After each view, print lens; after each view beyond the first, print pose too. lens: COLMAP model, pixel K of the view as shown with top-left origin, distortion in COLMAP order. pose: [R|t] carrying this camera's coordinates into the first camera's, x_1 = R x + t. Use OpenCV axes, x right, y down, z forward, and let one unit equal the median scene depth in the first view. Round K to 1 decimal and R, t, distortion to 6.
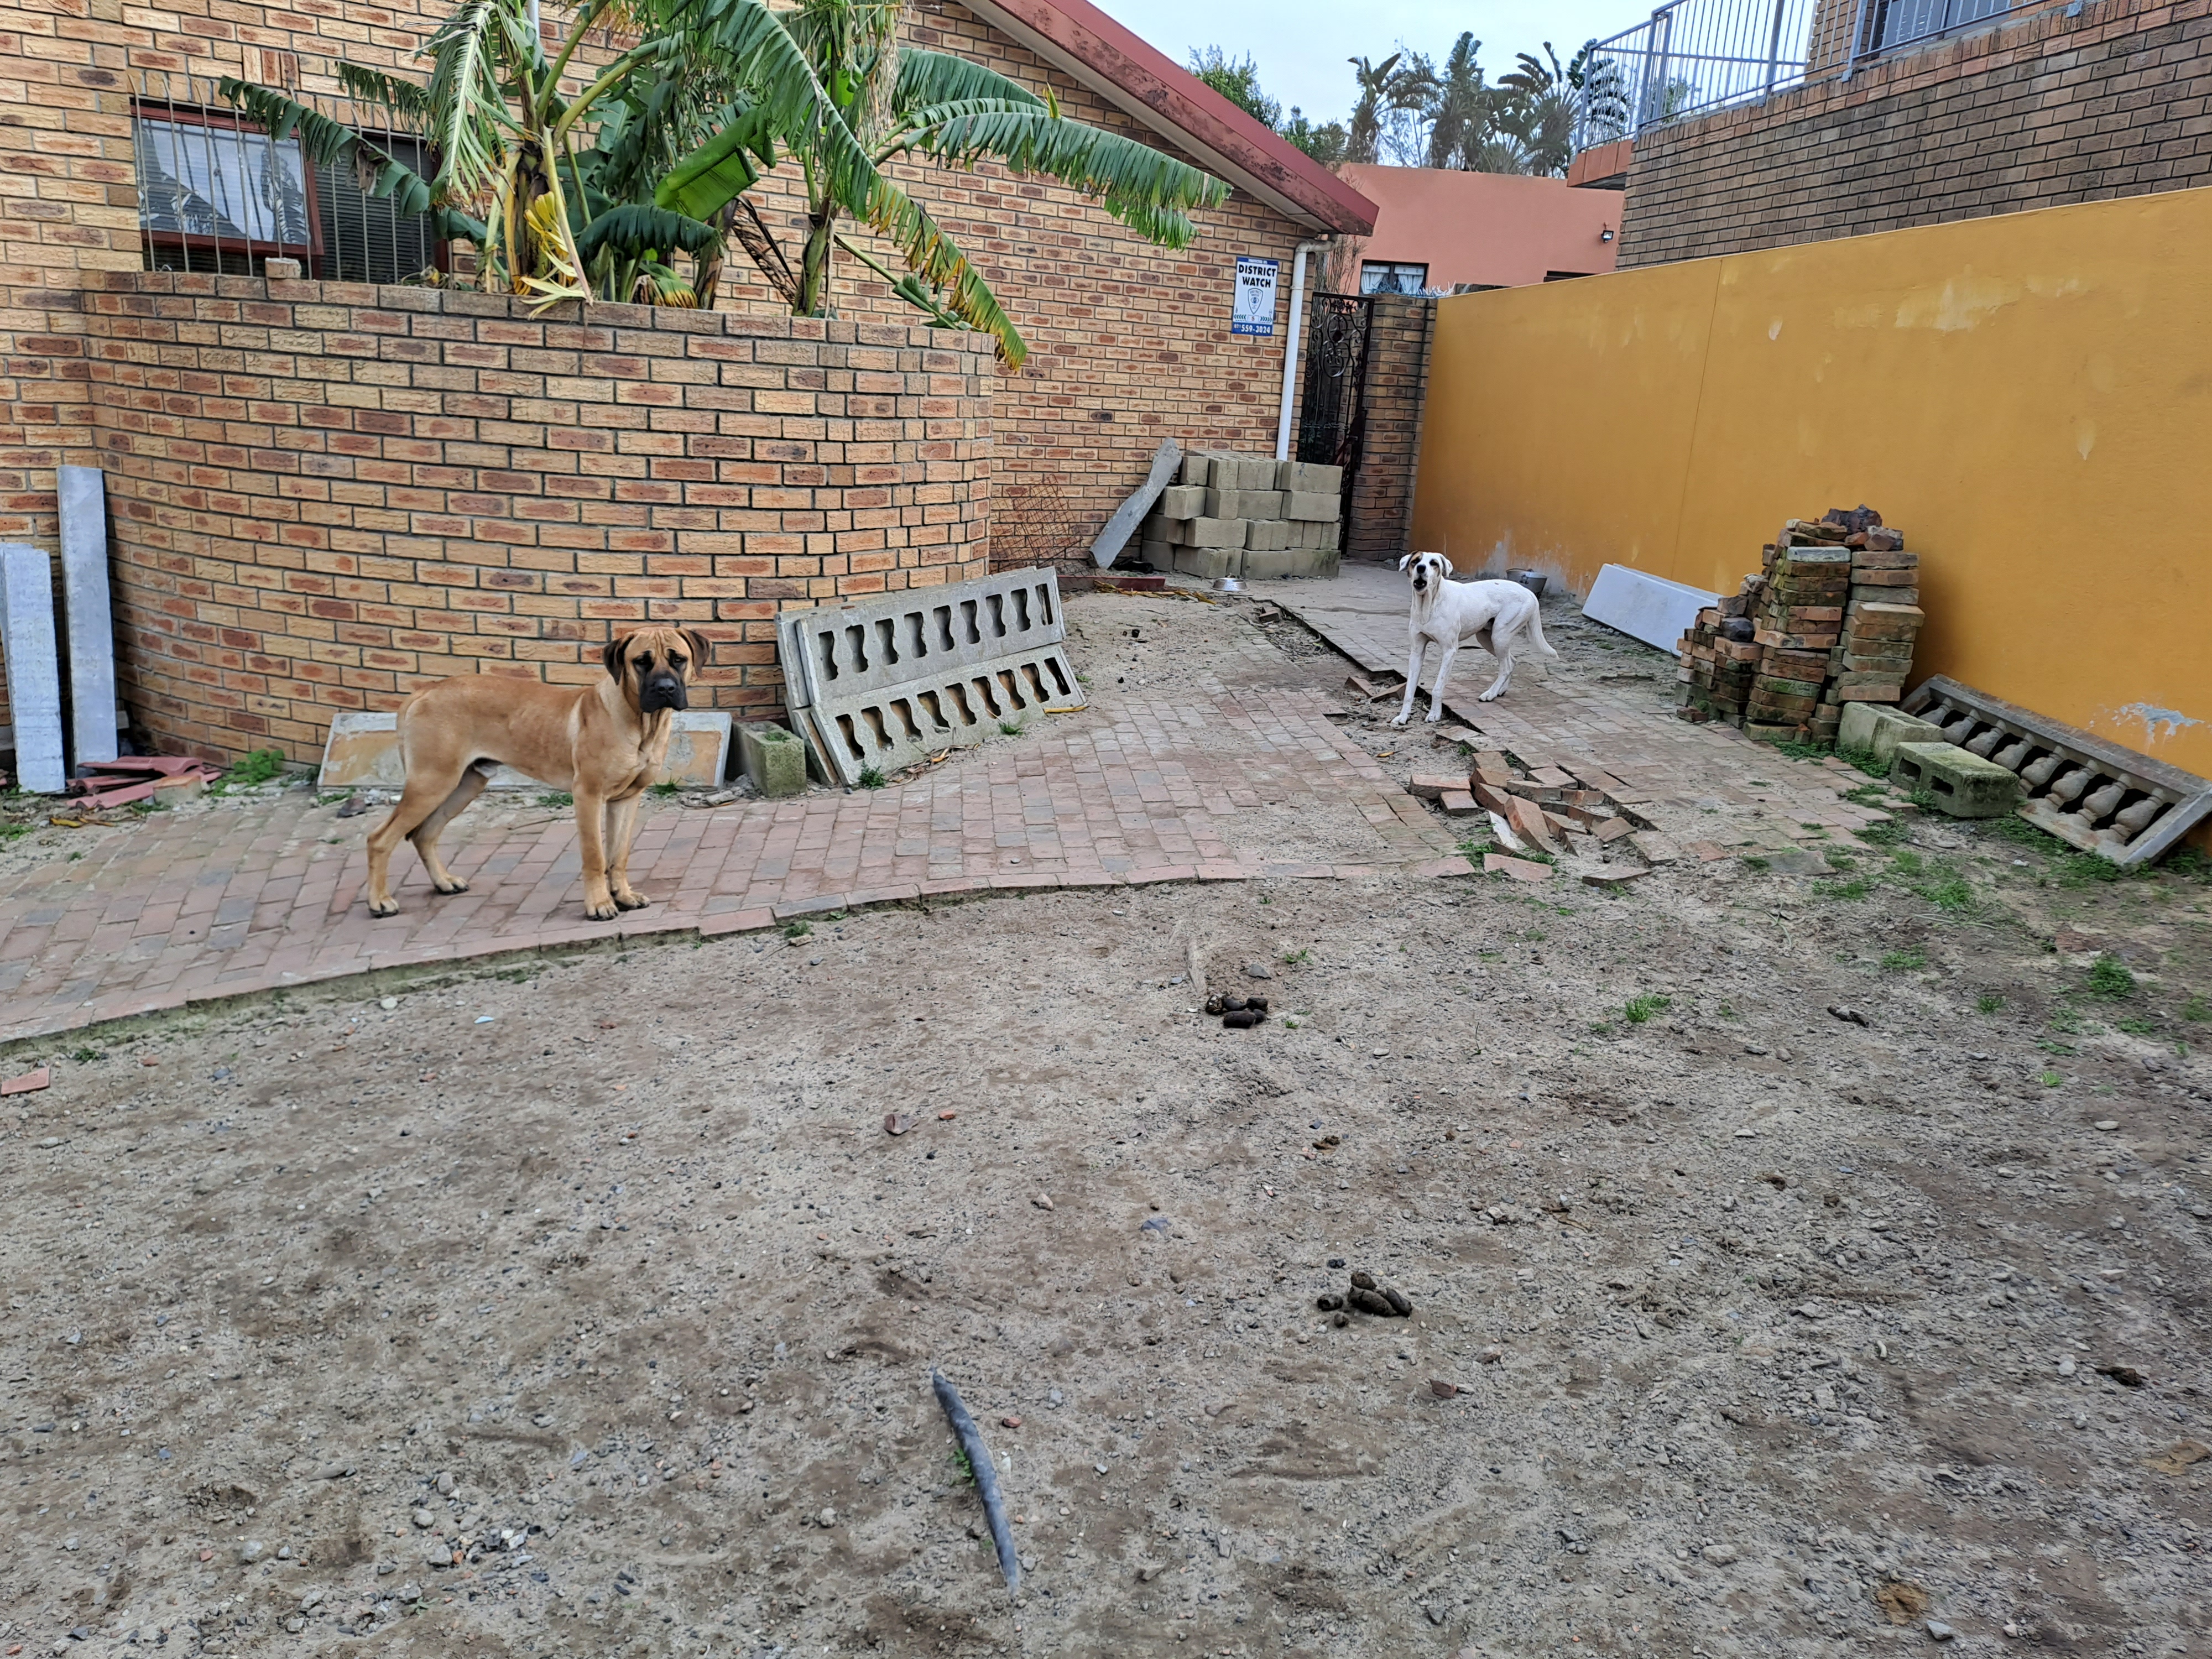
lens RADIAL K [[1640.9, 0, 1103.6], [0, 1640.9, 821.8], [0, 0, 1]] dist [0.090807, -0.094686]
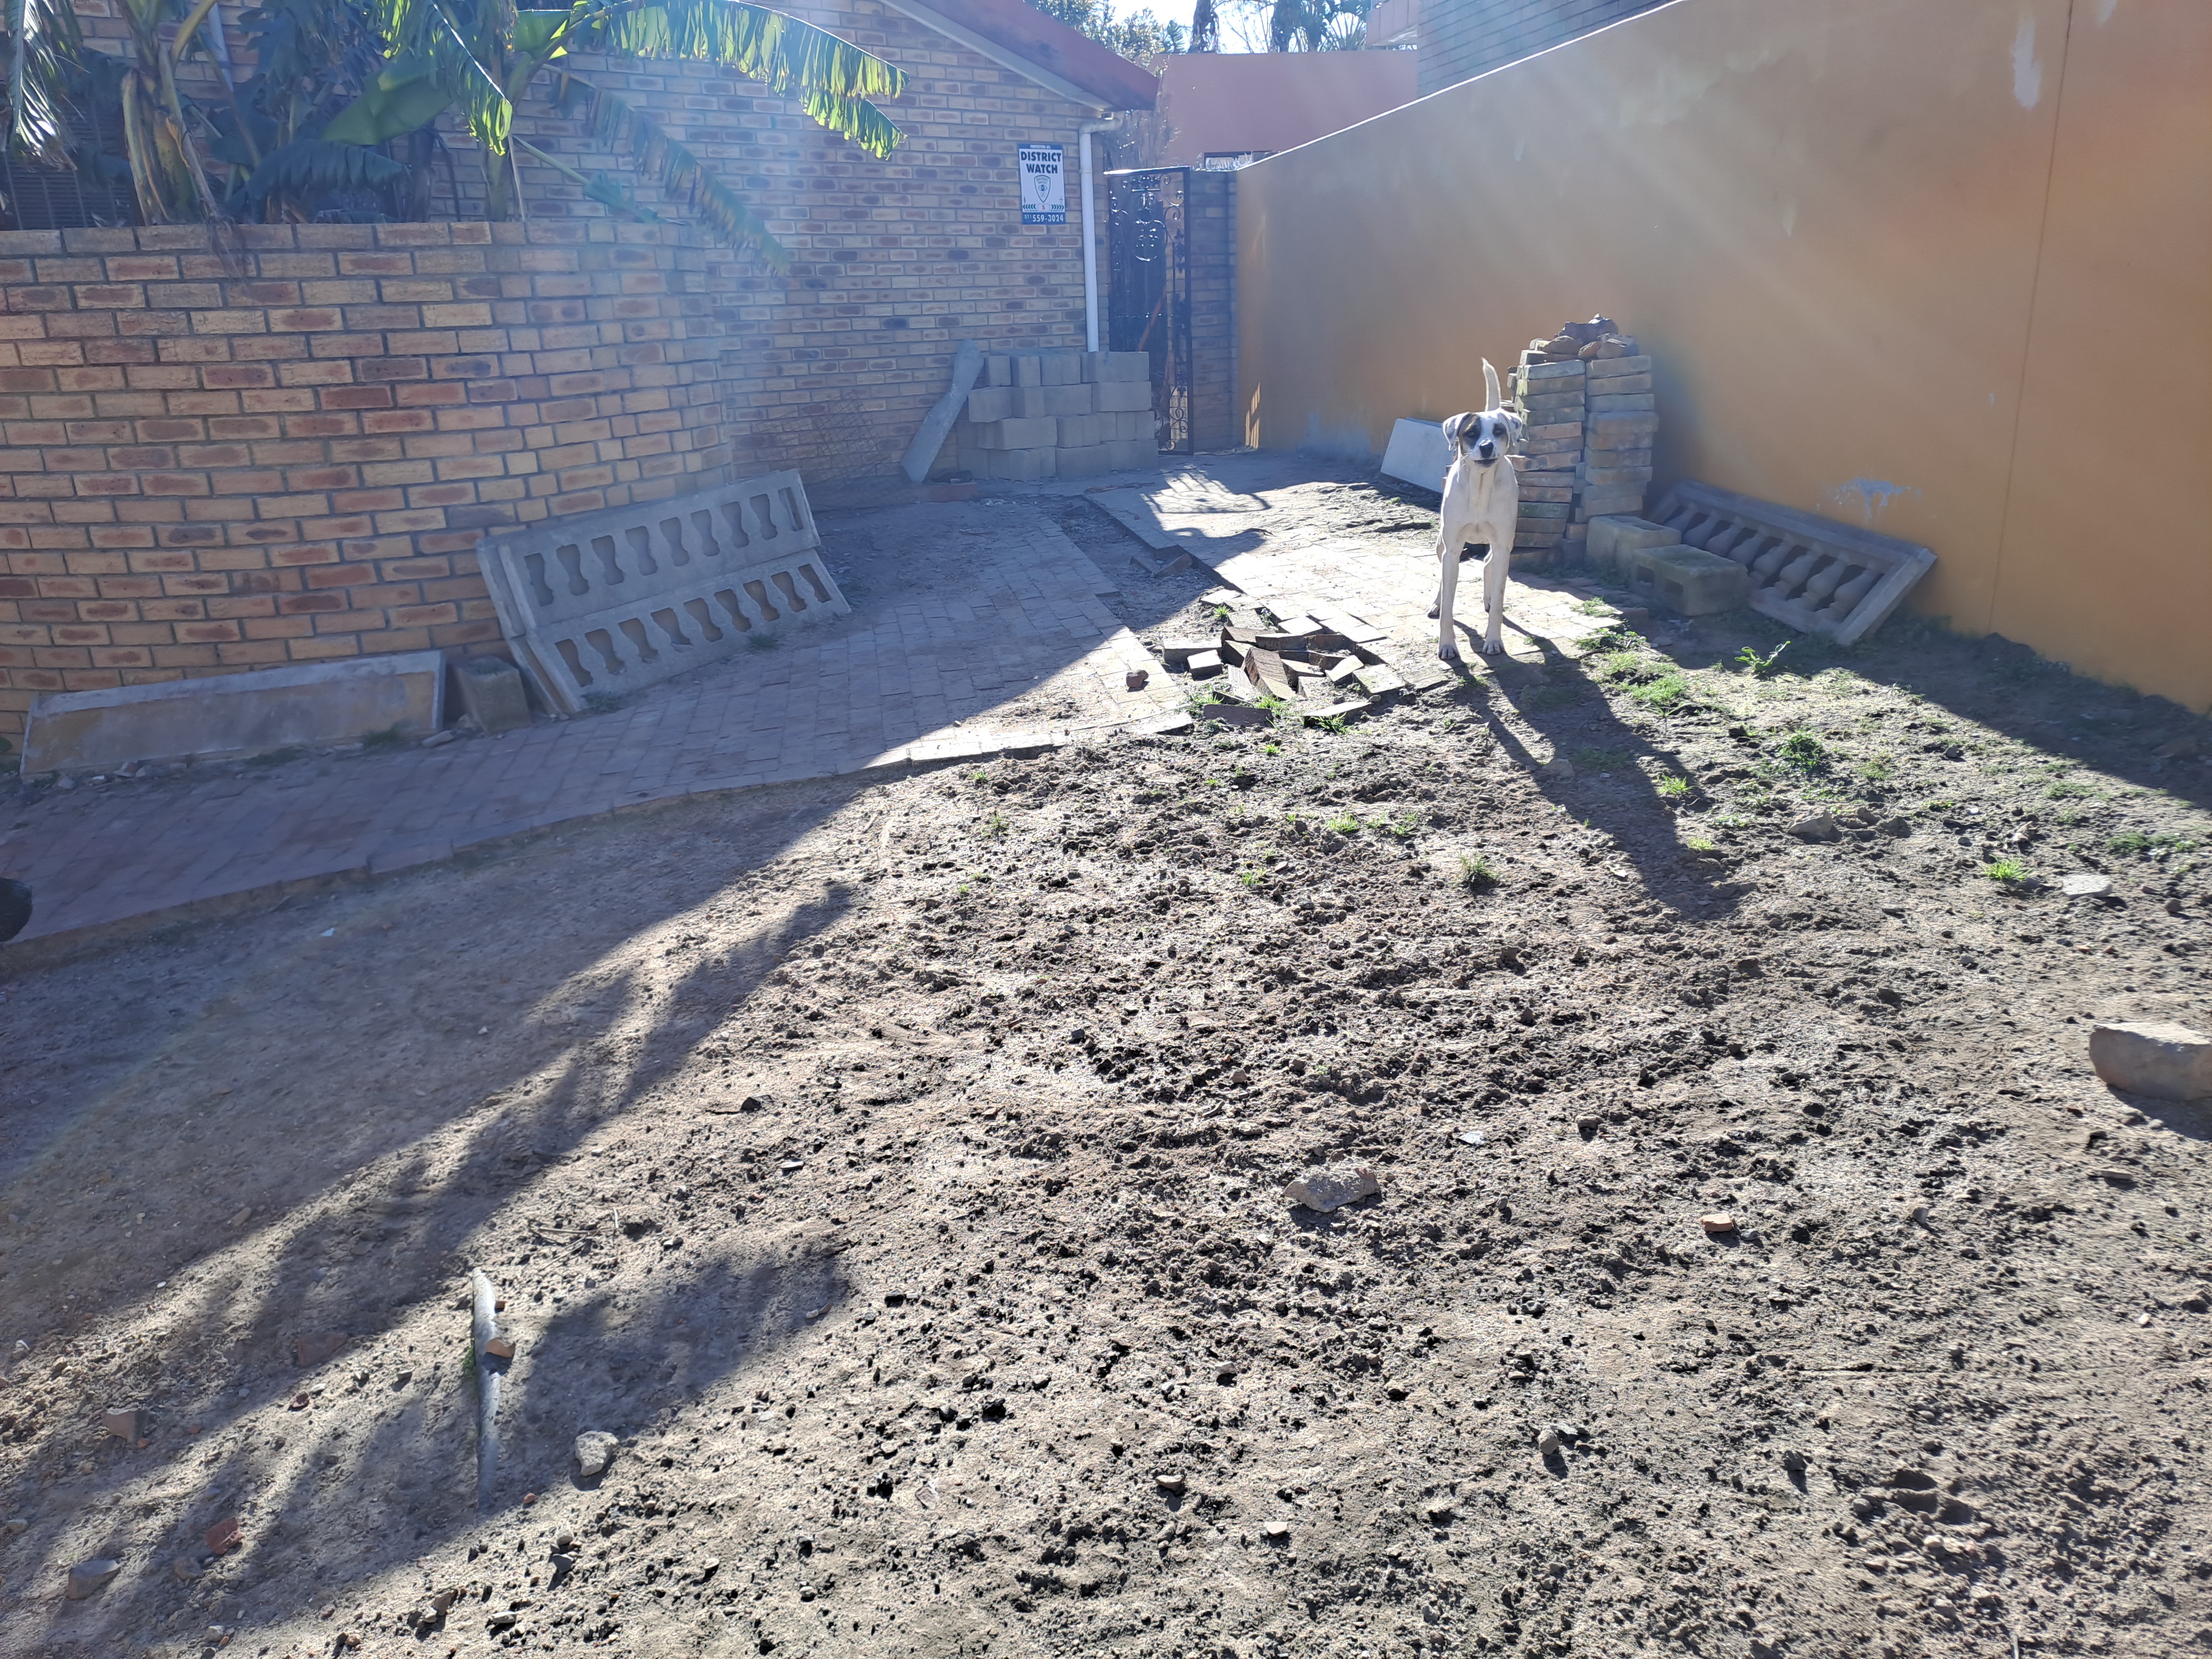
lens RADIAL K [[1622.8, 0, 1096.1], [0, 1622.8, 846.0], [0, 0, 1]] dist [0.110216, -0.160572]
pose [[0.993250, -0.113771, 0.022595, 0.112340], [0.112387, 0.992129, 0.055223, 0.035562], [-0.028700, -0.052311, 0.998218, 0.033492]]
